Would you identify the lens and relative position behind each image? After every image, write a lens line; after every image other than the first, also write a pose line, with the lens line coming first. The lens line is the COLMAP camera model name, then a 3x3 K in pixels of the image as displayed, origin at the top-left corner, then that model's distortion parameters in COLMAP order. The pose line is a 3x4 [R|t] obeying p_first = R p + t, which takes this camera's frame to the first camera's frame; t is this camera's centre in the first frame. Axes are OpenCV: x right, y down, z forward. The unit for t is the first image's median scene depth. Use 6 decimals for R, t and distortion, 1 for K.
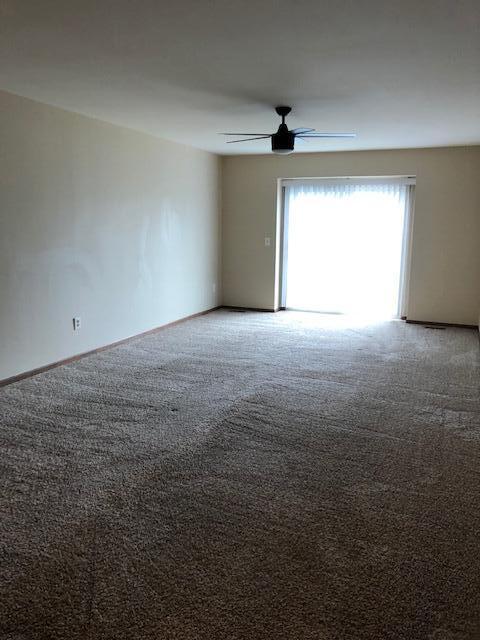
lens RADIAL K [[526.8, 0, 240.7], [0, 526.8, 319.5], [0, 0, 1]] dist [0.014227, 0.001374]
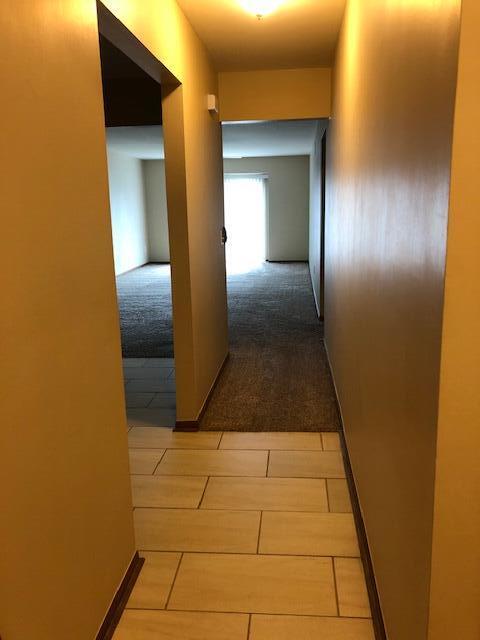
lens RADIAL K [[526.8, 0, 240.8], [0, 526.8, 320.7], [0, 0, 1]] dist [0.014227, 0.001374]
pose [[0.961144, -0.094481, 0.259377, -0.230574], [0.081100, 0.994786, 0.061839, 0.083618], [-0.263867, -0.038400, 0.963794, -0.612790]]
